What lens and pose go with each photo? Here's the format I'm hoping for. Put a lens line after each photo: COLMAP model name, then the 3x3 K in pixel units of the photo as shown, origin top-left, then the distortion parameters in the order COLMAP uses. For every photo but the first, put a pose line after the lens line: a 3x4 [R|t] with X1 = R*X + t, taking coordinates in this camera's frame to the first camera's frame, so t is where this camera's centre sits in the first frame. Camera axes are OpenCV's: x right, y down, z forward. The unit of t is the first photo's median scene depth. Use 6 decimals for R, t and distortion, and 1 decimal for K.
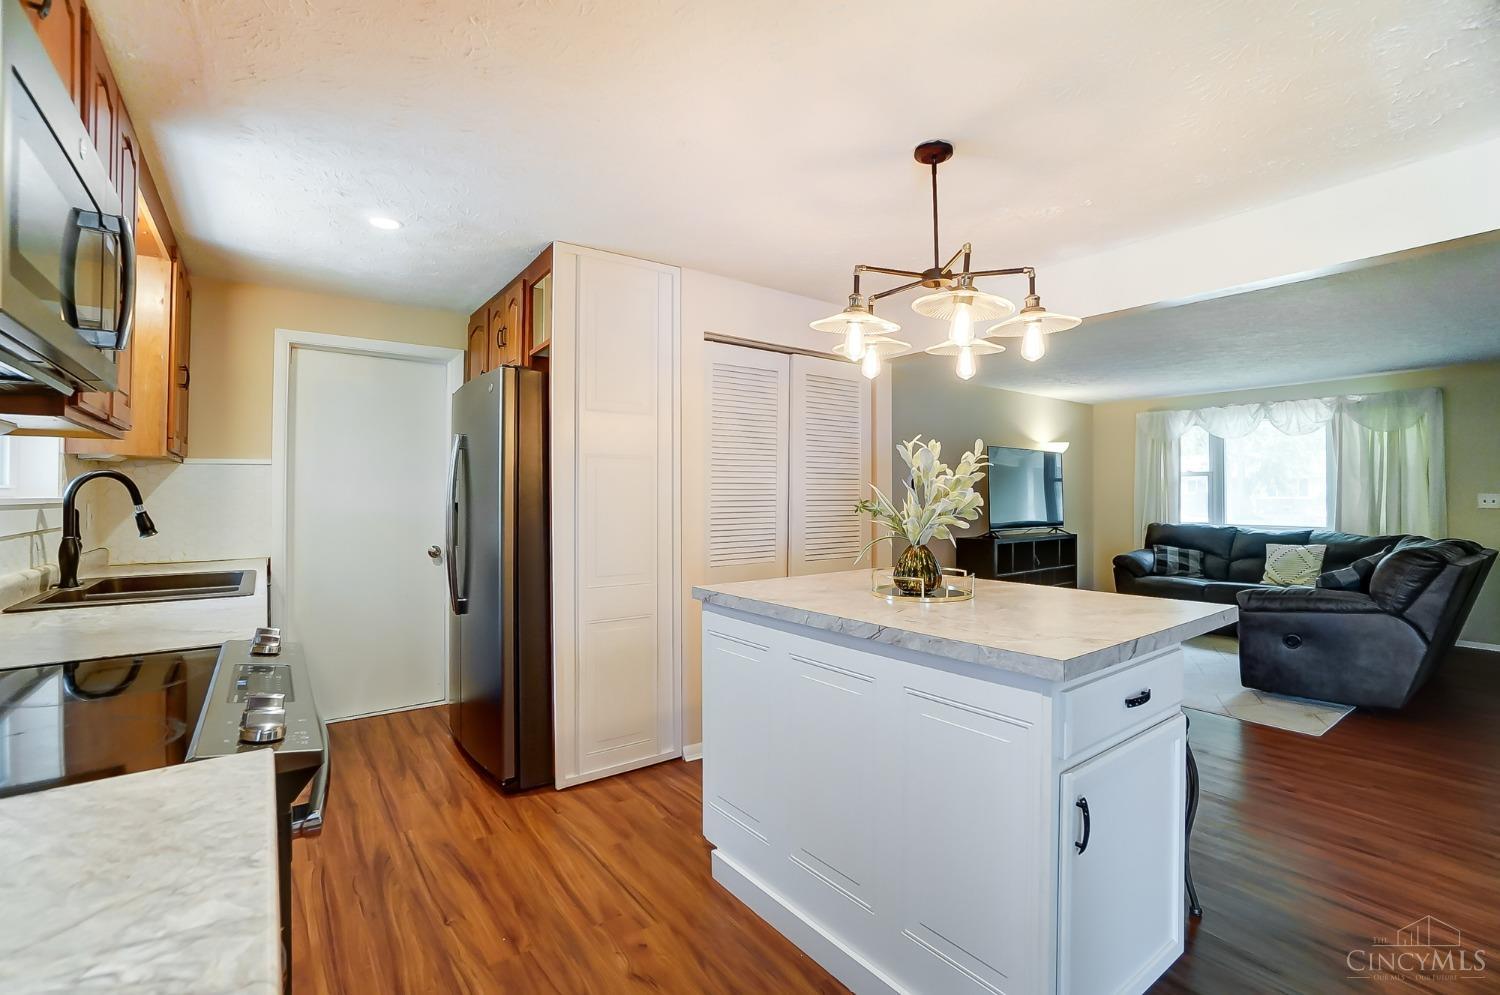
lens RADIAL K [[685.9, 0, 748.7], [0, 685.9, 491.1], [0, 0, 1]] dist [-0.058793, 0.031385]
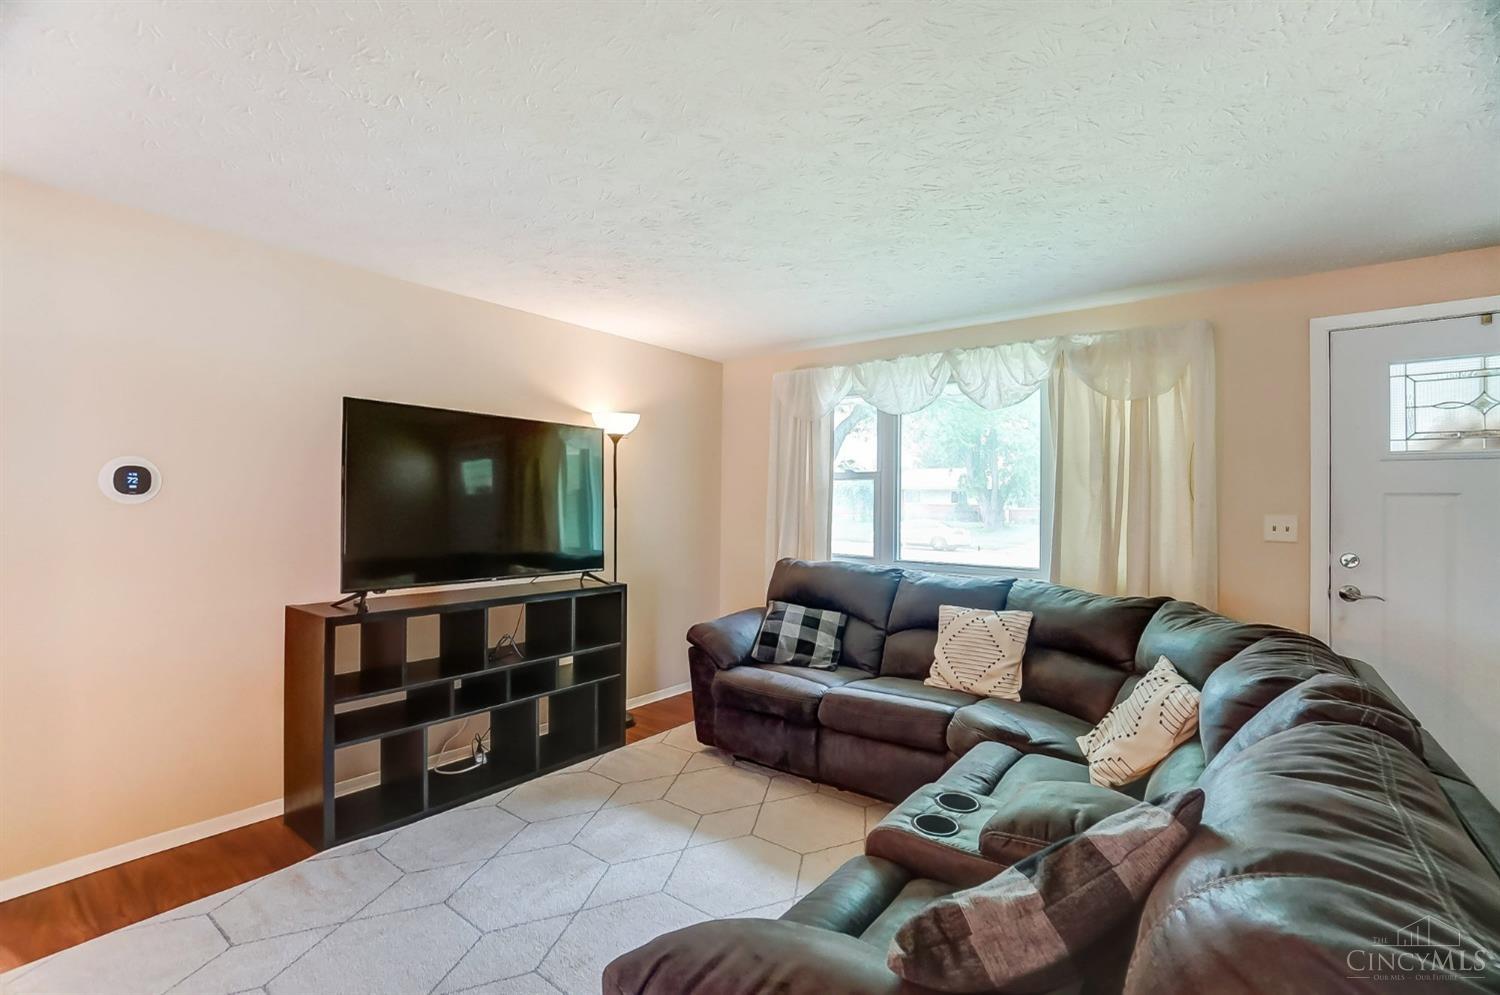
lens RADIAL K [[662.1, 0, 750.0], [0, 662.1, 497.5], [0, 0, 1]] dist [-0.013756, -0.000064]
pose [[0.966286, 0.011395, 0.257220, 0.477311], [-0.010917, 0.999935, -0.003284, -0.003495], [-0.257241, 0.000365, 0.966347, 0.515206]]
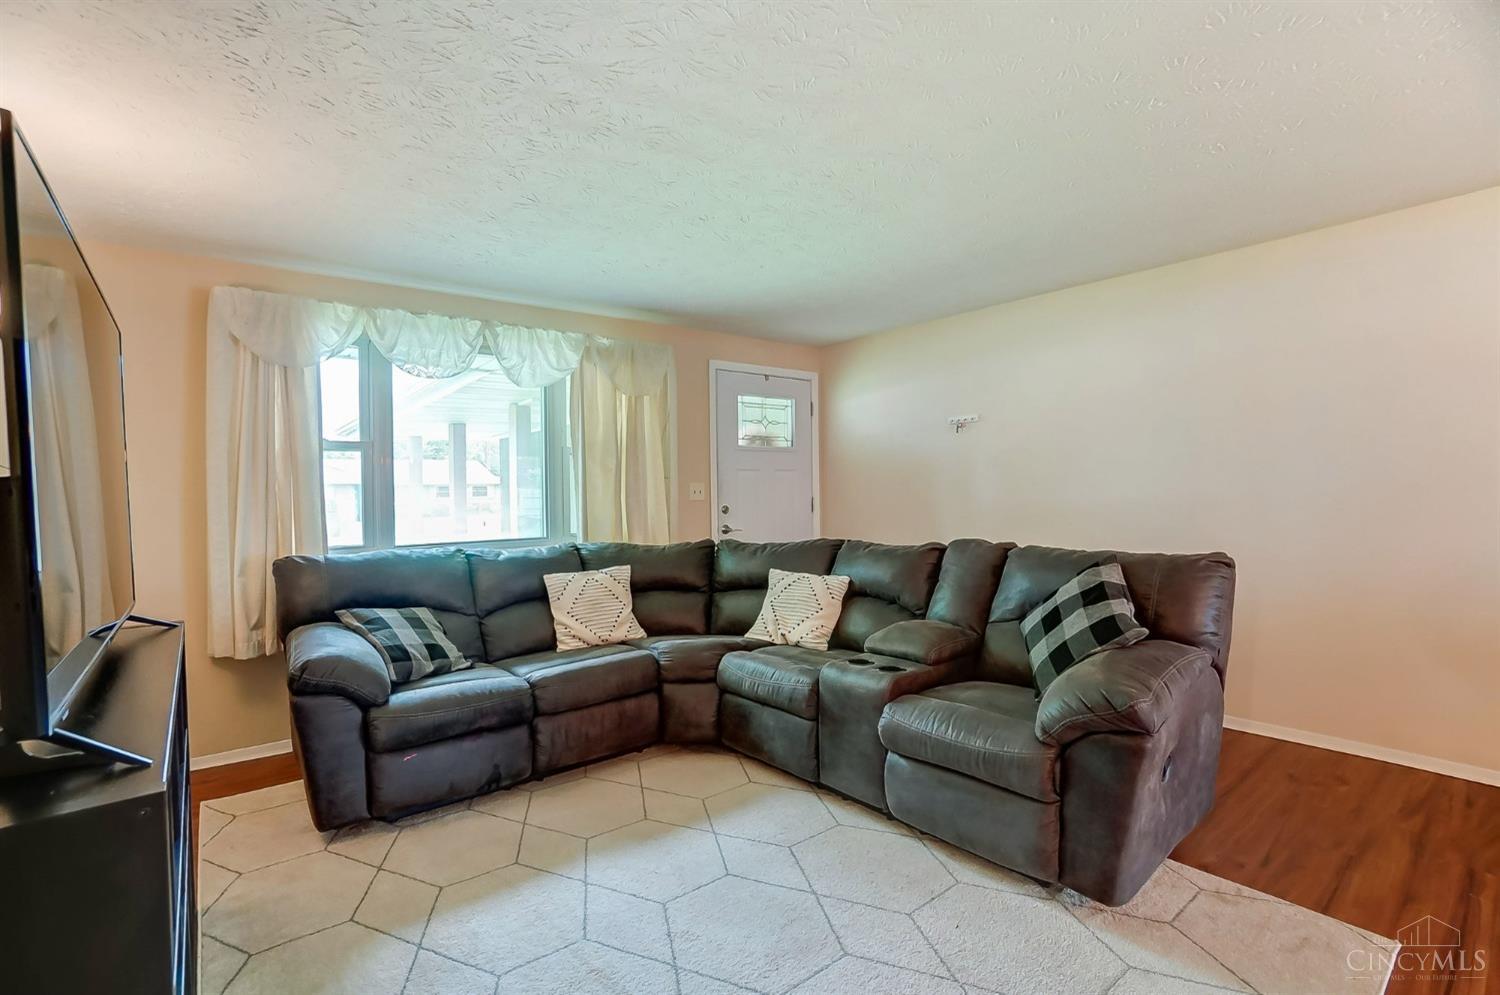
lens RADIAL K [[685.9, 0, 748.7], [0, 685.9, 491.1], [0, 0, 1]] dist [-0.058793, 0.031385]
pose [[-0.008954, 0.002775, 0.999956, 0.212967], [0.020043, 0.999796, -0.002595, 0.014967], [-0.999759, 0.020019, -0.009008, 0.816422]]
